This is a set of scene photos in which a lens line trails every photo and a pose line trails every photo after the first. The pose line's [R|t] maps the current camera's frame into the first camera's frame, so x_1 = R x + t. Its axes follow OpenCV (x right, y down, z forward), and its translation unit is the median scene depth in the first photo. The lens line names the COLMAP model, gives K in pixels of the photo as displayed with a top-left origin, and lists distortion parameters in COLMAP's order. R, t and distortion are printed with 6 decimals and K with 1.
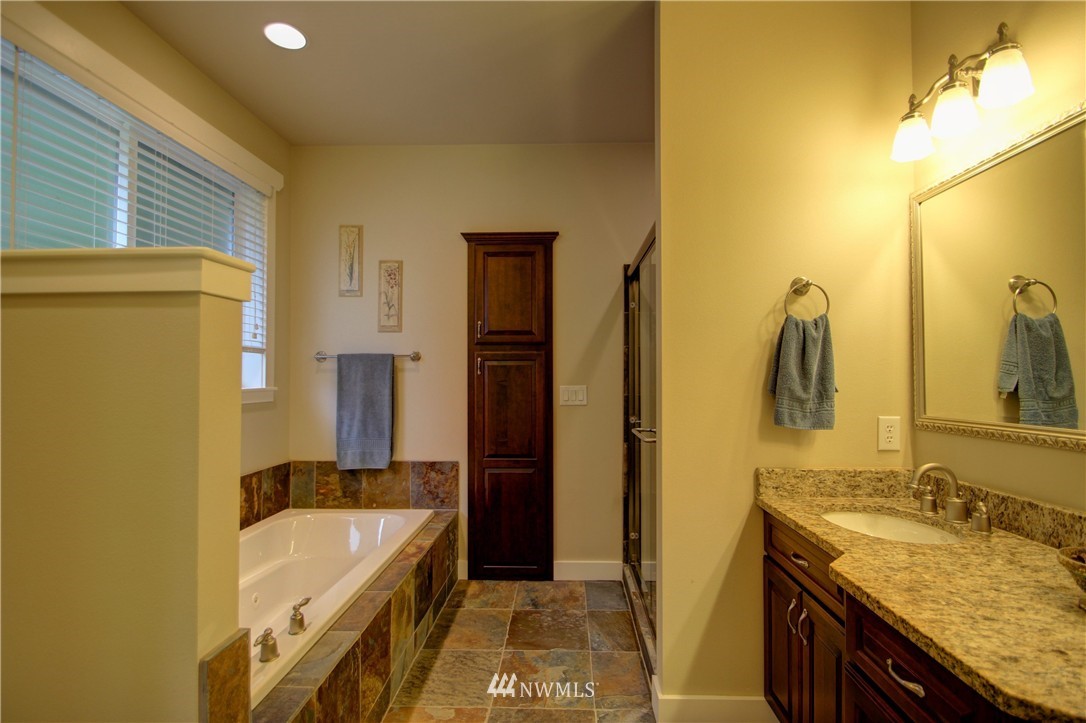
lens RADIAL K [[506.2, 0, 549.5], [0, 506.2, 368.9], [0, 0, 1]] dist [0.013208, -0.016372]
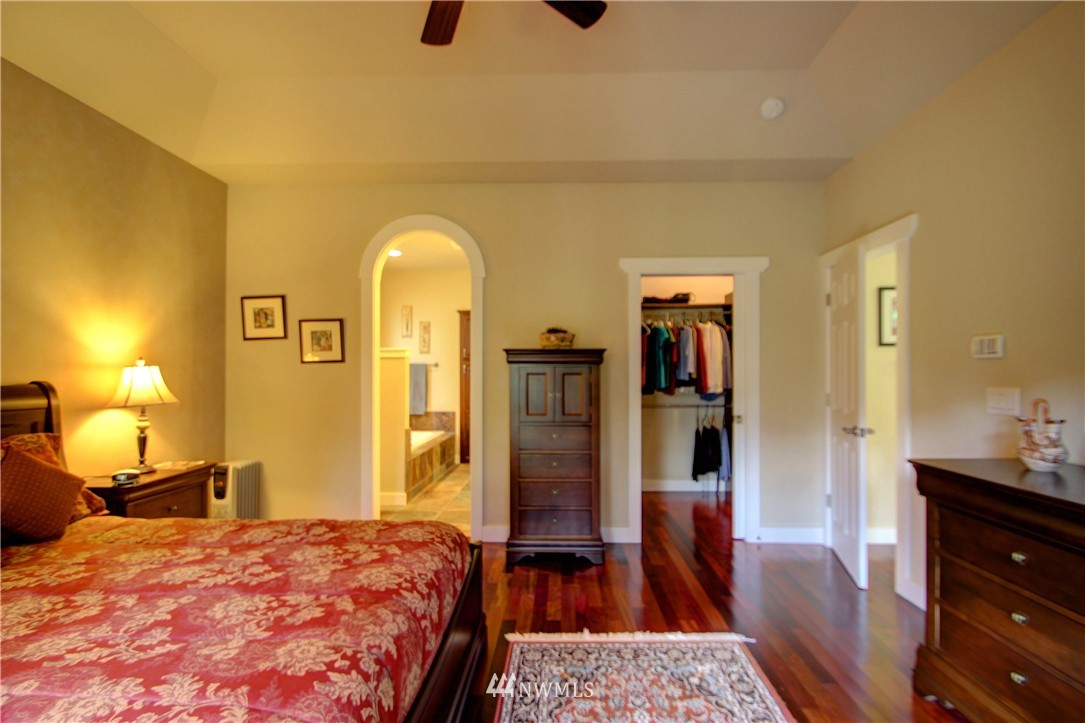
lens RADIAL K [[505.7, 0, 547.9], [0, 505.7, 366.6], [0, 0, 1]] dist [0.013208, -0.016372]
pose [[0.999985, 0.003909, 0.003726, 0.225220], [-0.003959, 0.999899, 0.013659, -0.050679], [-0.003672, -0.013674, 0.999900, -1.262065]]
